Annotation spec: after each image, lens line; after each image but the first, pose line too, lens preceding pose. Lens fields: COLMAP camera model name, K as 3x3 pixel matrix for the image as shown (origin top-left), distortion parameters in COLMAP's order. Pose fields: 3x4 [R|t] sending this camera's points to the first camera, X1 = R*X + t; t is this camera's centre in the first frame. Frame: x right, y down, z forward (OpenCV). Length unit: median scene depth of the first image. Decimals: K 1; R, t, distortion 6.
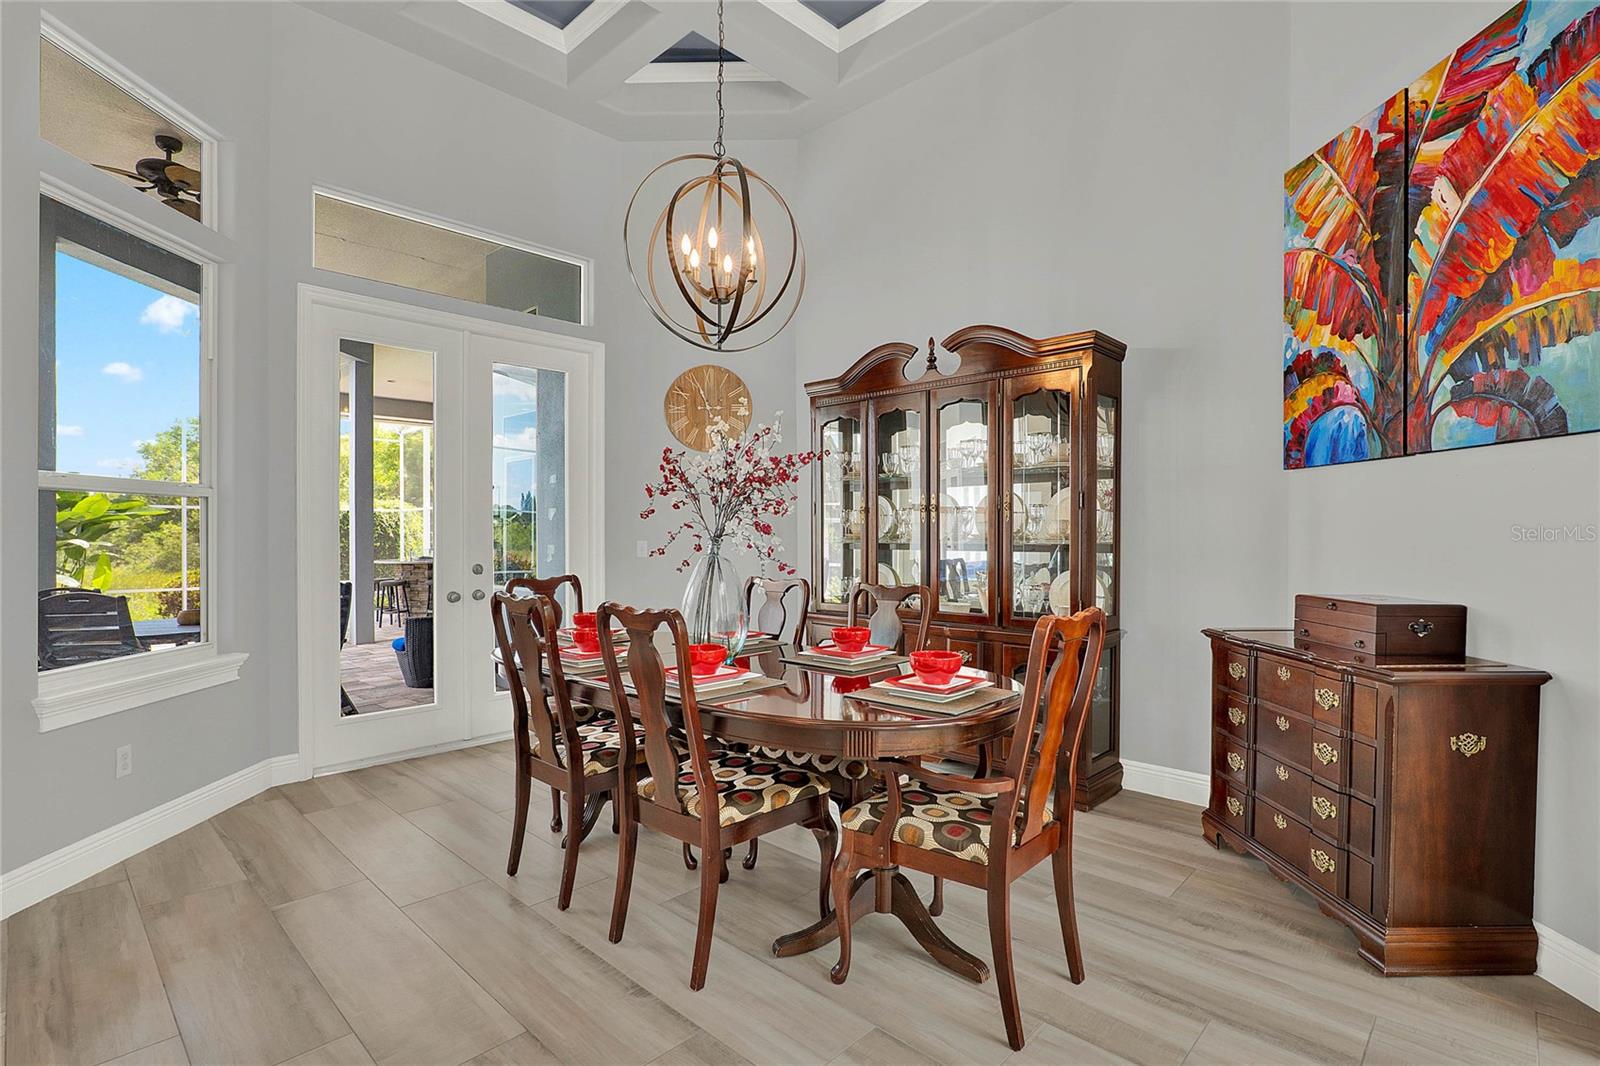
lens RADIAL K [[766.2, 0, 808.4], [0, 766.2, 533.4], [0, 0, 1]] dist [-0.021385, -0.000022]
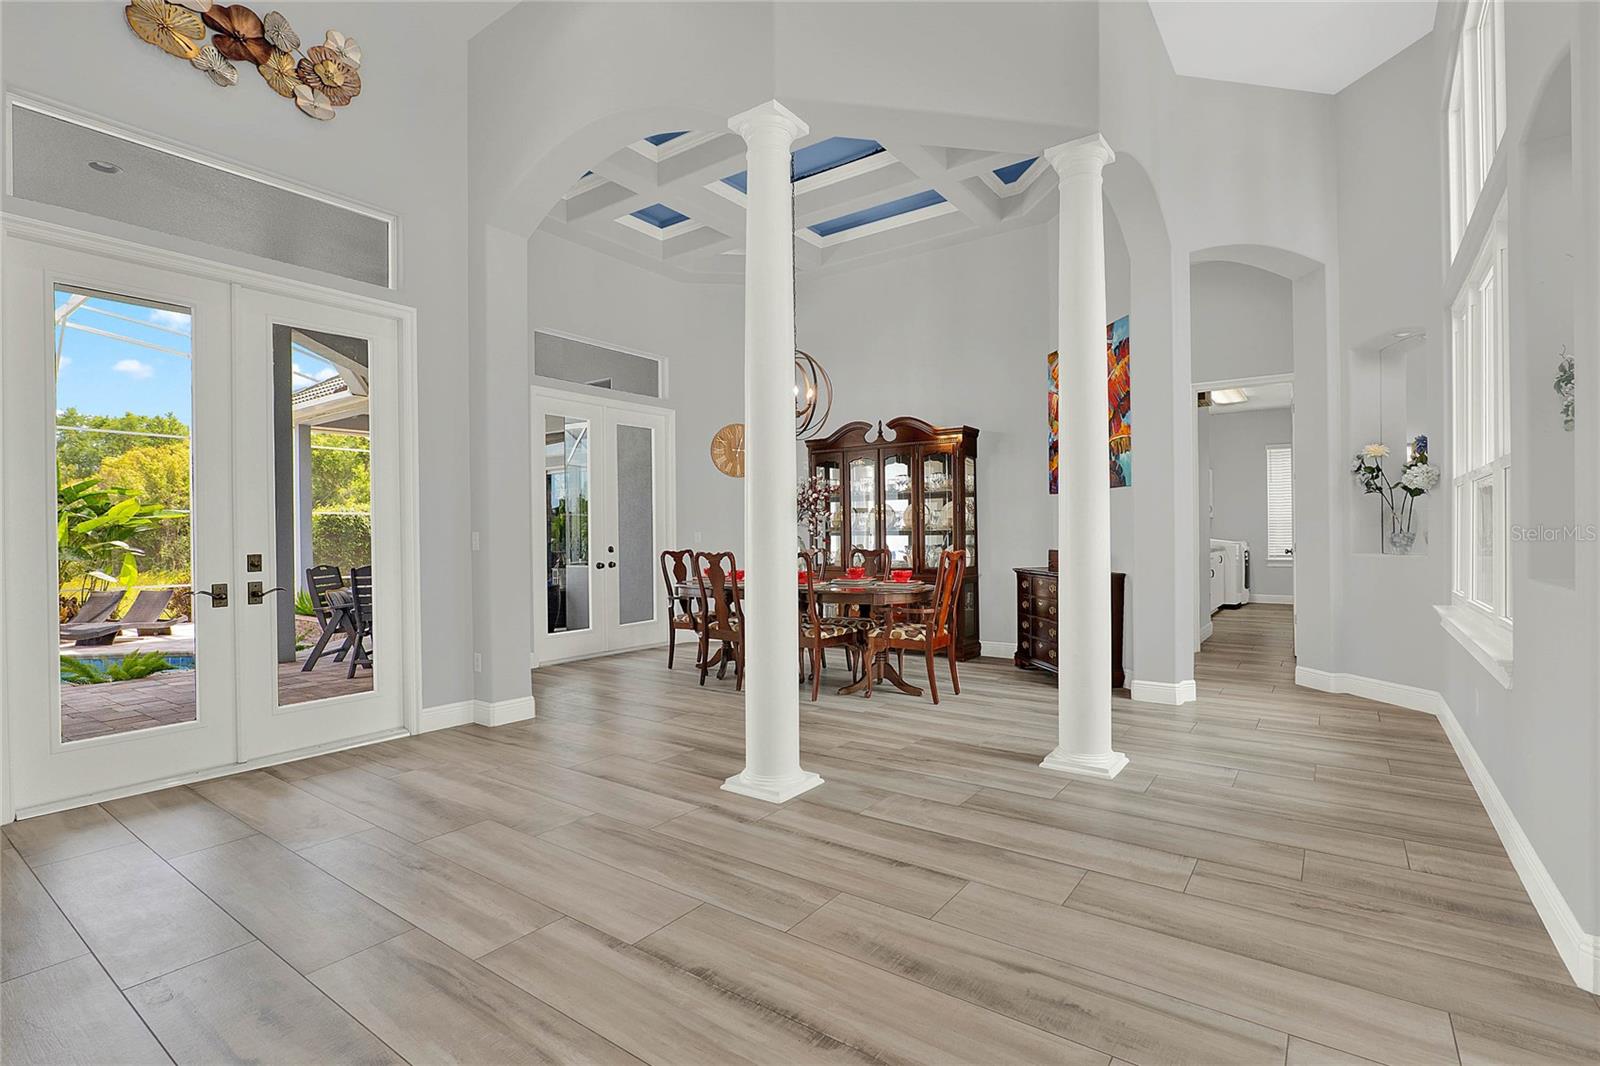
lens RADIAL K [[754.5, 0, 805.0], [0, 754.5, 539.6], [0, 0, 1]] dist [-0.018694, 0.000807]
pose [[0.990479, -0.009620, 0.137325, -0.296579], [0.008218, 0.999908, 0.010768, 0.014518], [-0.137416, -0.009537, 0.990467, -0.858491]]
